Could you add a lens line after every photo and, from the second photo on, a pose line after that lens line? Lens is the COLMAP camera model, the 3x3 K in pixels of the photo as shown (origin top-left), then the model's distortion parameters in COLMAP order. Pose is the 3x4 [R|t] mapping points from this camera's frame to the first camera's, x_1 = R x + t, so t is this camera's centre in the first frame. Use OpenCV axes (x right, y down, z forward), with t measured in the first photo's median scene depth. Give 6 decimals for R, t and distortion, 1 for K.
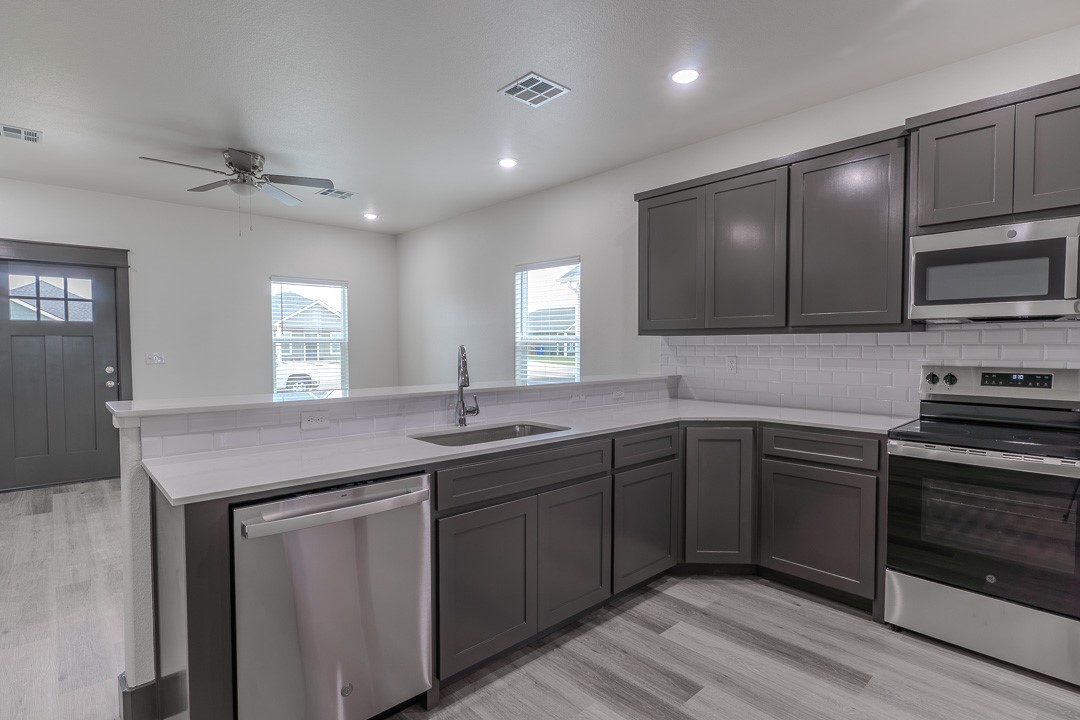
lens RADIAL K [[537.1, 0, 544.4], [0, 537.1, 363.2], [0, 0, 1]] dist [-0.001659, -0.000330]
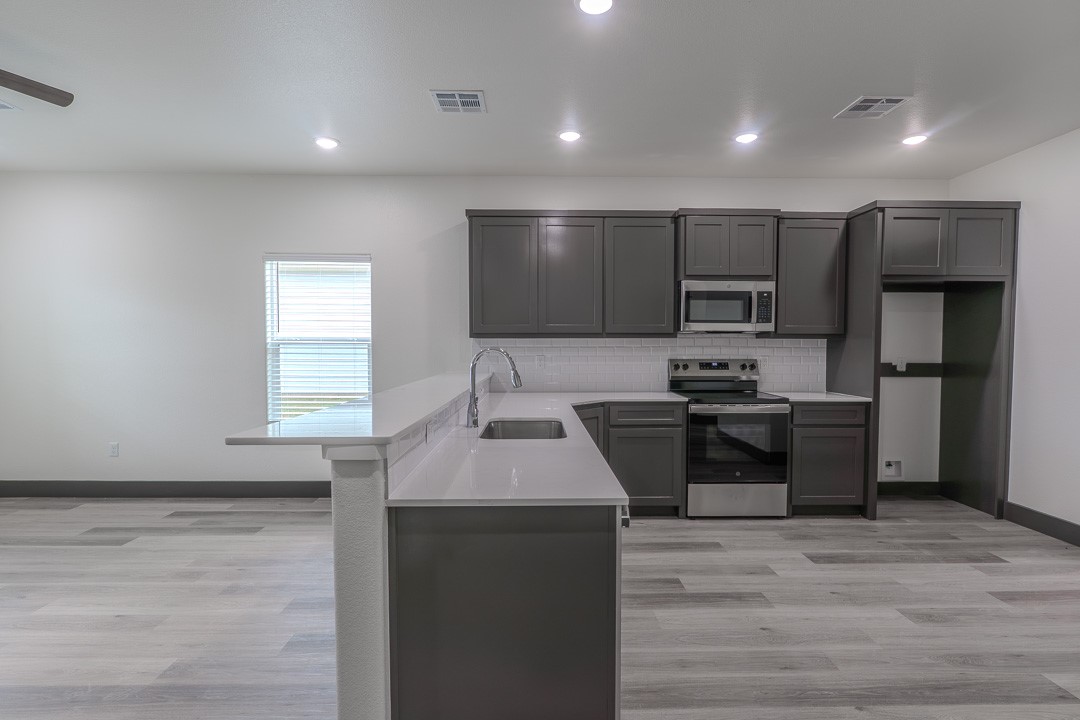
lens RADIAL K [[534.7, 0, 544.1], [0, 534.7, 363.1], [0, 0, 1]] dist [-0.001513, -0.000554]
pose [[0.666108, -0.024974, 0.745437, -0.713536], [0.024900, 0.999627, 0.011239, -0.010623], [-0.745440, 0.011075, 0.666481, 0.198062]]
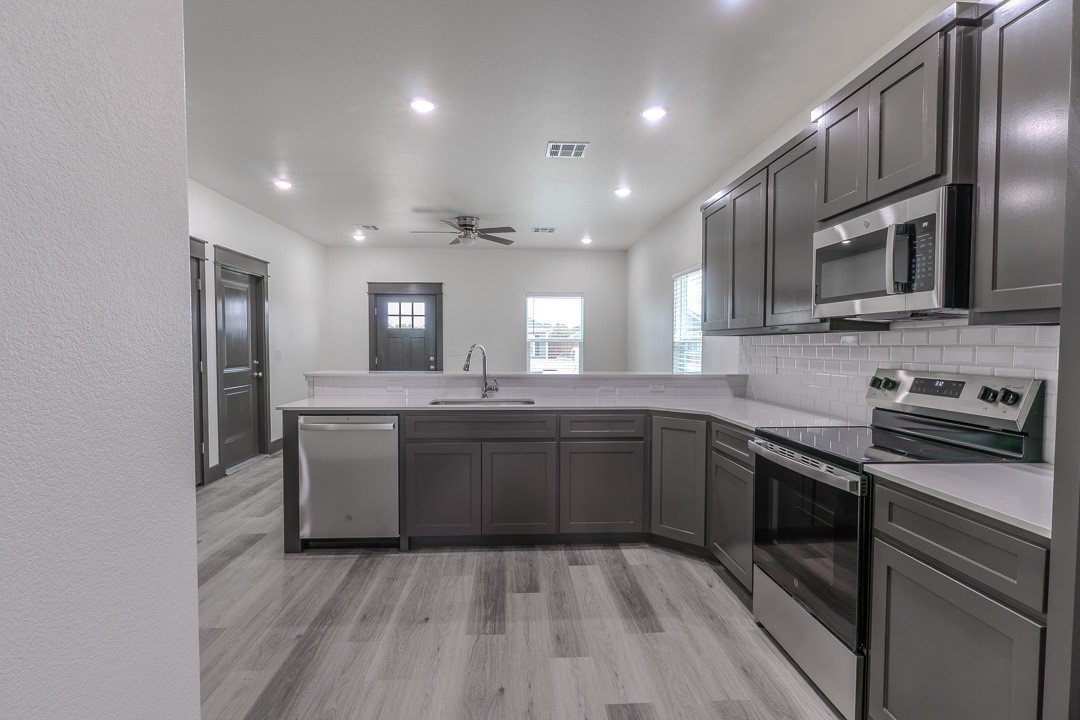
lens RADIAL K [[534.7, 0, 544.1], [0, 534.7, 363.1], [0, 0, 1]] dist [-0.001513, -0.000554]
pose [[0.773417, 0.026917, -0.633326, 0.798478], [-0.026732, 0.999594, 0.009839, 0.001327], [0.633334, 0.009320, 0.773823, -0.040356]]
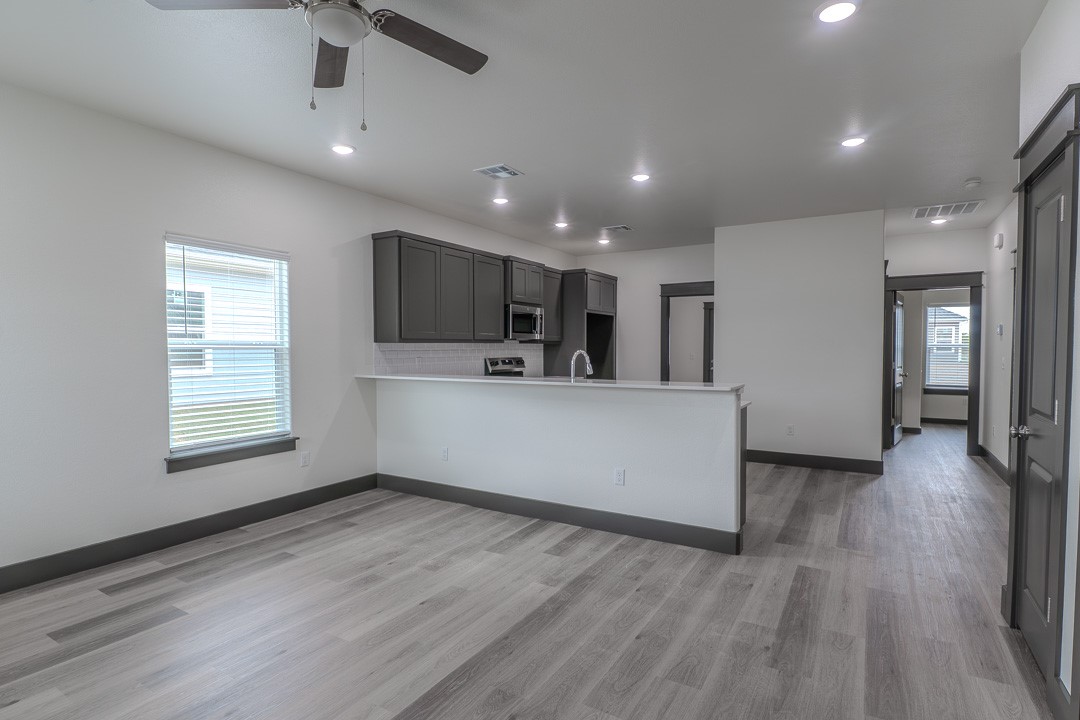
lens RADIAL K [[549.8, 0, 539.2], [0, 549.8, 363.0], [0, 0, 1]] dist [-0.002072, -0.000369]
pose [[-0.273190, -0.028876, 0.961527, -1.512456], [0.034240, 0.998624, 0.039718, -0.057683], [-0.961351, 0.043774, -0.271825, 1.355350]]
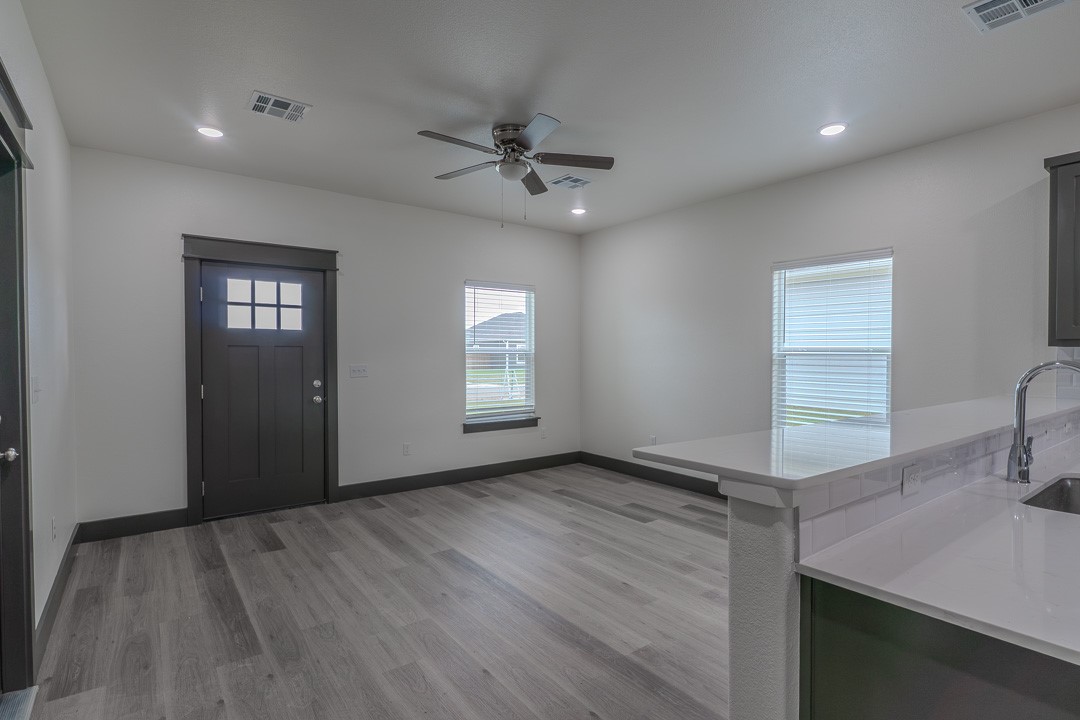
lens RADIAL K [[534.7, 0, 544.1], [0, 534.7, 363.1], [0, 0, 1]] dist [-0.001513, -0.000554]
pose [[0.994943, 0.003739, -0.100374, -0.589812], [-0.005628, 0.999812, -0.018543, -0.013159], [0.100286, 0.019014, 0.994777, 0.245630]]
